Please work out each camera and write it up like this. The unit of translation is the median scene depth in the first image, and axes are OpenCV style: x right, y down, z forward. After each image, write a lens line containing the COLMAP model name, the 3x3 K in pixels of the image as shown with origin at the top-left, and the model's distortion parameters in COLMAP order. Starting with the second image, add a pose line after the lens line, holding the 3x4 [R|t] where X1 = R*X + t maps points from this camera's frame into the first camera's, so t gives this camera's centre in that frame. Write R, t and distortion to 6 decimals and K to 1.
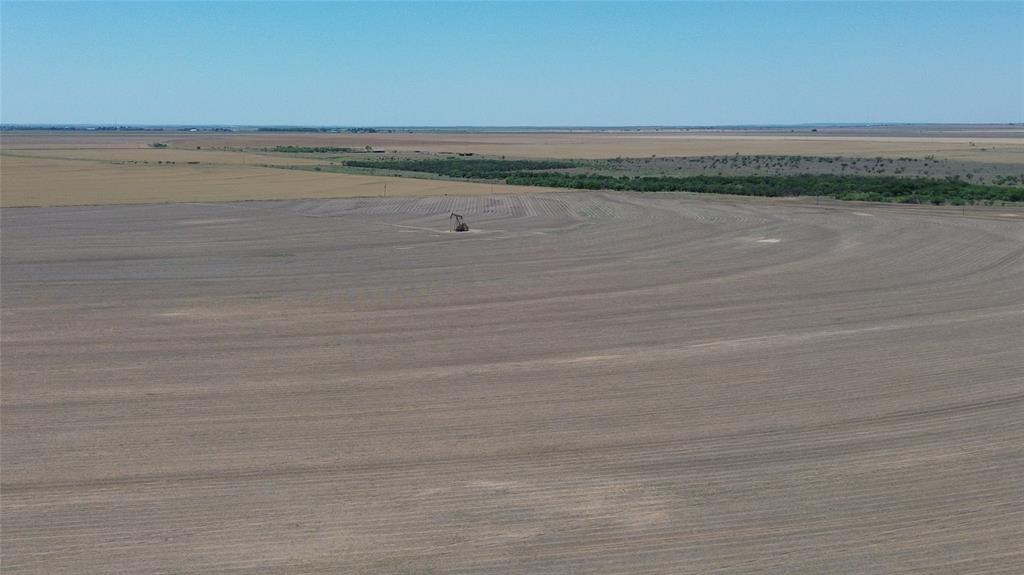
lens RADIAL K [[773.2, 0, 511.7], [0, 773.2, 280.2], [0, 0, 1]] dist [0.030331, -0.022108]
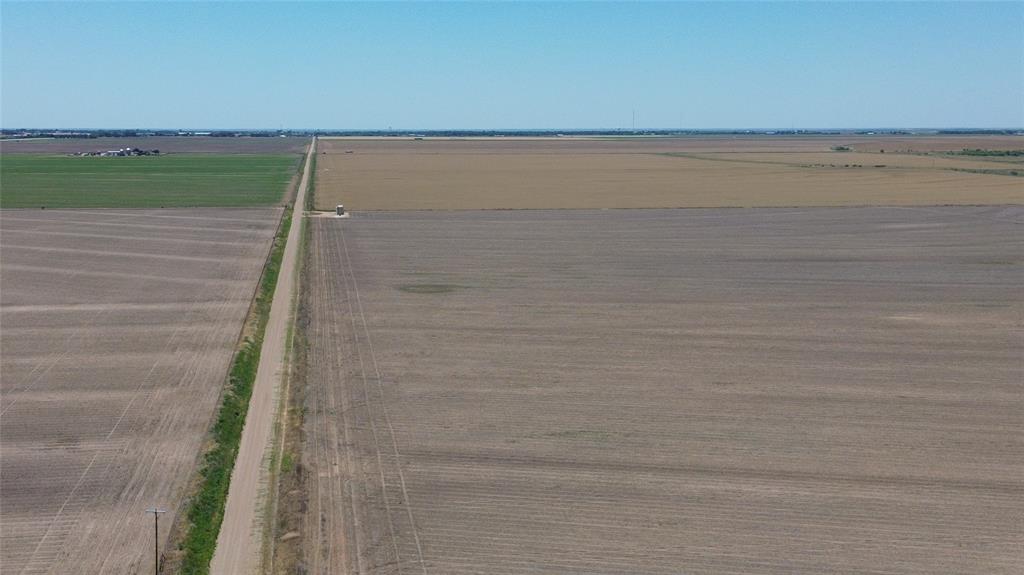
lens RADIAL K [[773.2, 0, 511.4], [0, 773.2, 293.4], [0, 0, 1]] dist [0.030331, -0.022108]
pose [[0.965230, 0.052018, -0.256173, -0.631821], [-0.048806, 0.998630, 0.018884, 0.017025], [0.256804, -0.005725, 0.966446, -0.091722]]
